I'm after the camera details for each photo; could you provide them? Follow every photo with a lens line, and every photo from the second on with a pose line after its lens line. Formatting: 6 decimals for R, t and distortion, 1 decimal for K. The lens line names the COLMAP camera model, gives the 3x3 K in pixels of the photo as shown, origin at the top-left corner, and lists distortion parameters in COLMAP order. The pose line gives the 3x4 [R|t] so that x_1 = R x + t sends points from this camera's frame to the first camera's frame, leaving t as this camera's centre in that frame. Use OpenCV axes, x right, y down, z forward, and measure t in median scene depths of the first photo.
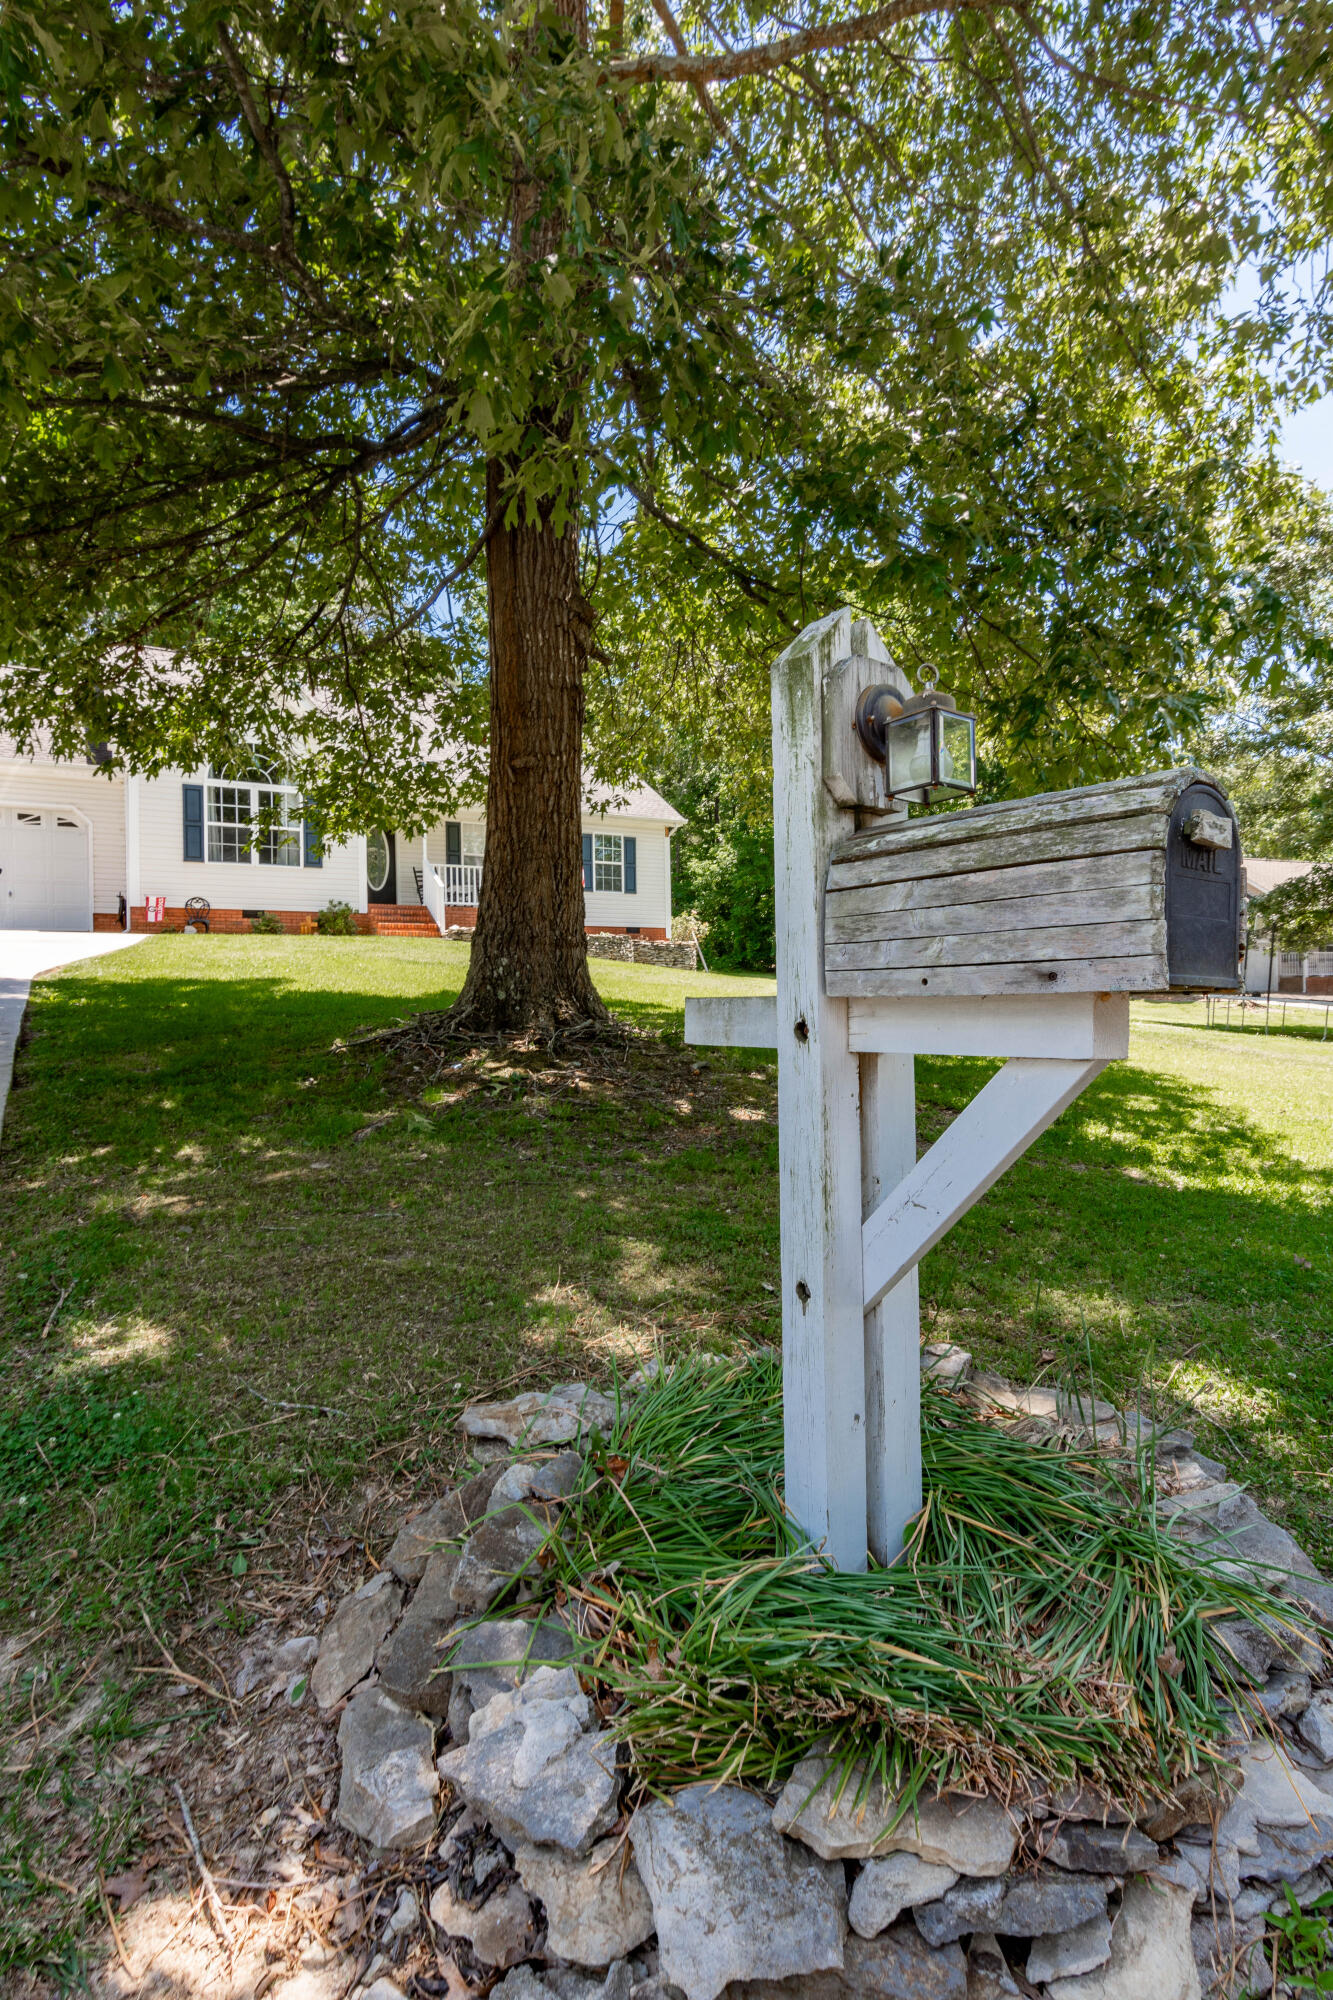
lens RADIAL K [[993.0, 0, 666.5], [0, 993.0, 1000.0], [0, 0, 1]] dist [-0.001875, -0.000100]
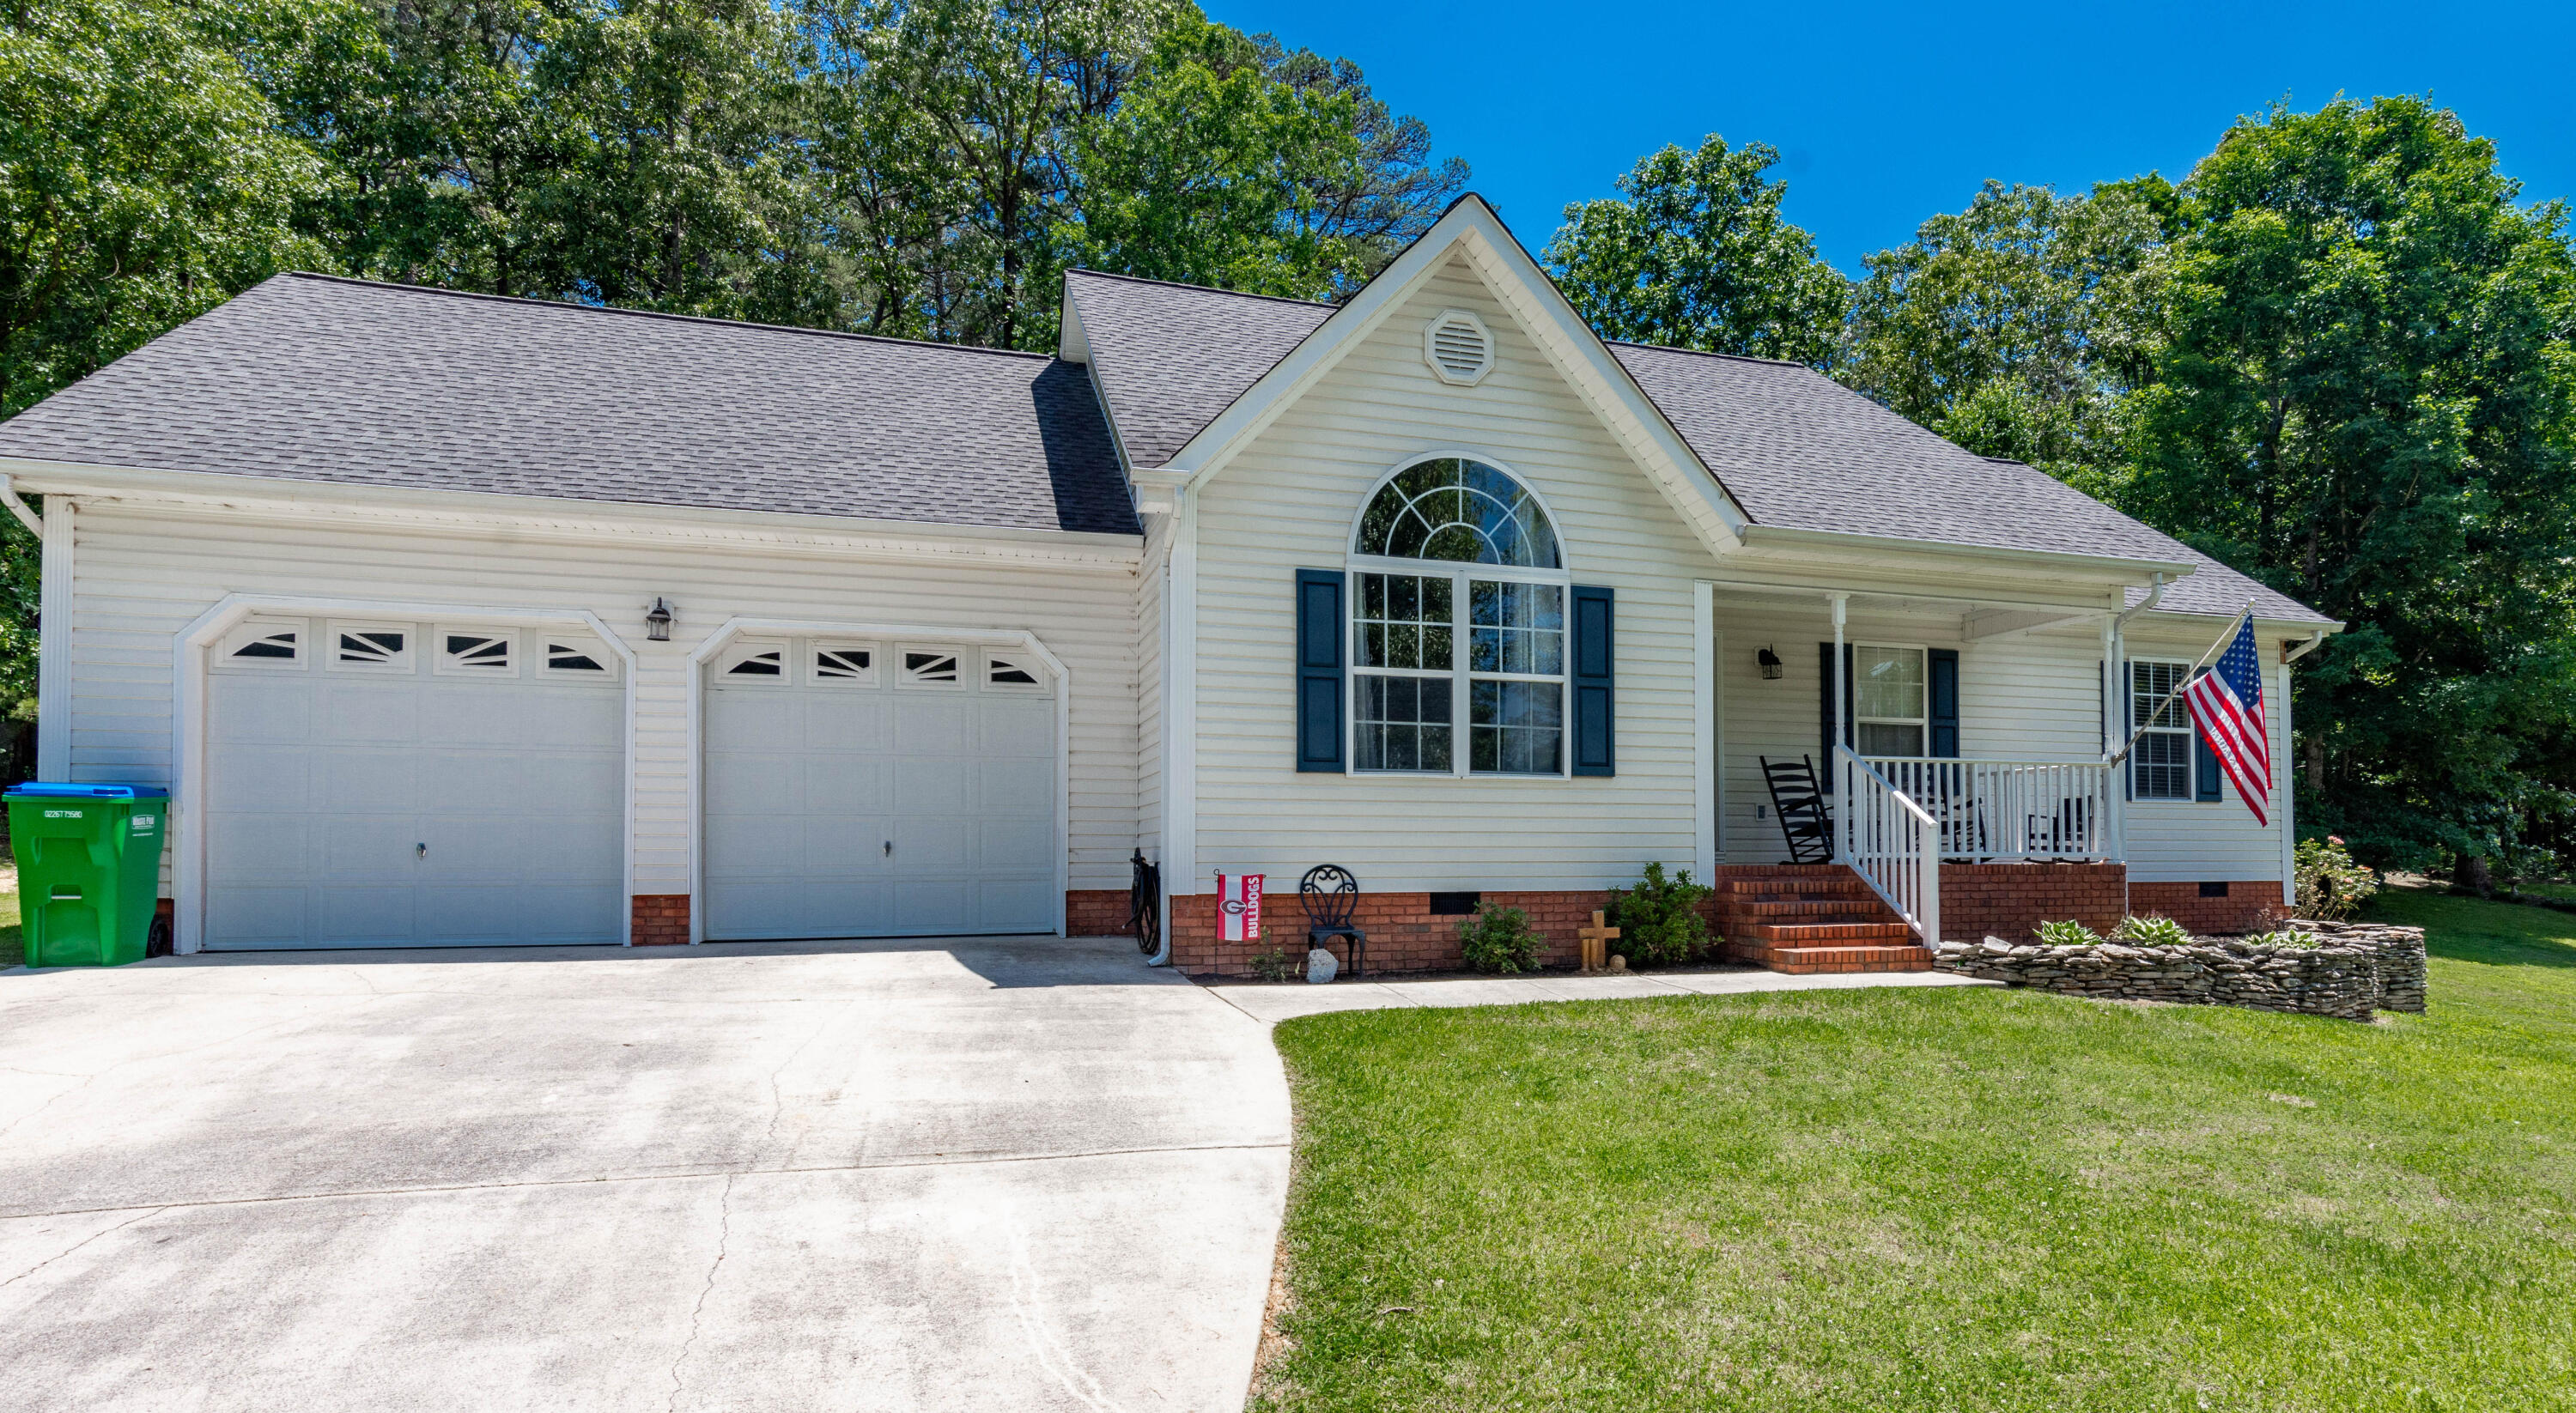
lens RADIAL K [[1374.8, 0, 1394.7], [0, 1374.8, 841.9], [0, 0, 1]] dist [0.002076, 0.000268]
pose [[0.974663, 0.008880, -0.223503, -0.318849], [-0.013782, 0.999697, -0.020383, -0.098589], [0.223255, 0.022947, 0.974490, 0.475709]]
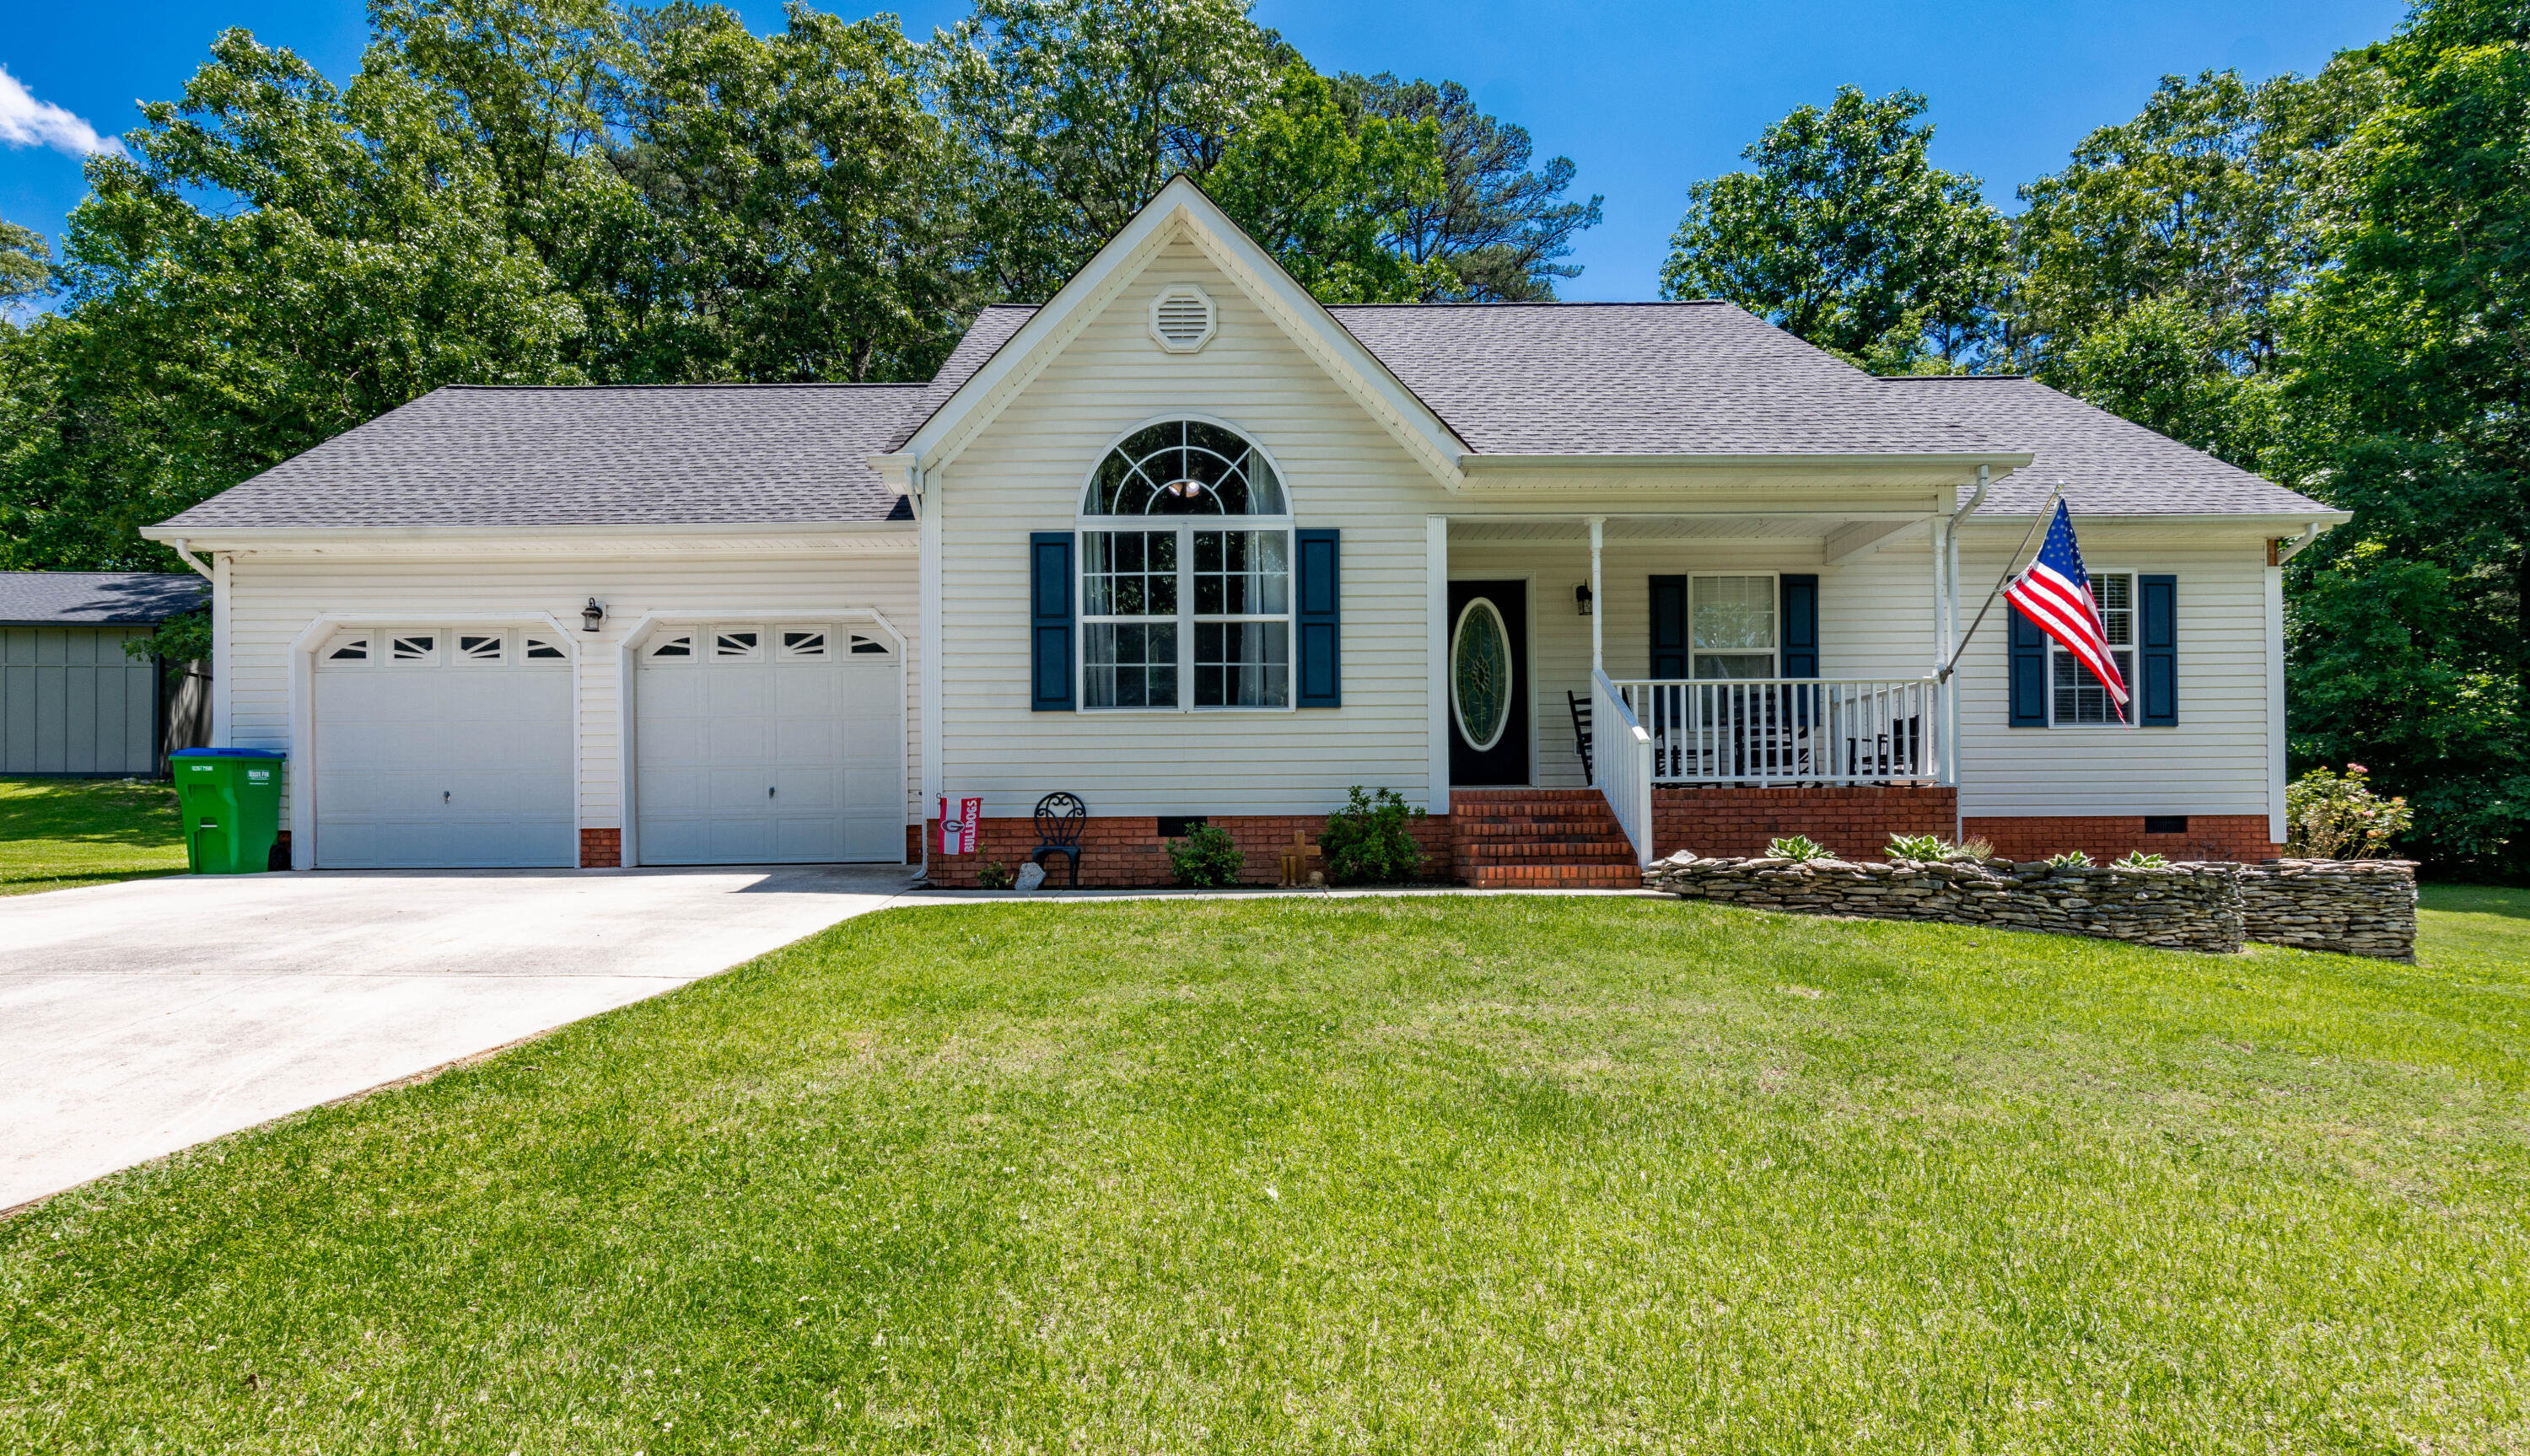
lens RADIAL K [[1268.6, 0, 1205.6], [0, 1268.6, 856.0], [0, 0, 1]] dist [0.002294, 0.000234]
pose [[0.859615, 0.004871, -0.510919, -0.131864], [-0.008393, 0.999954, -0.004588, -0.071372], [0.510873, 0.008232, 0.859617, 0.540743]]
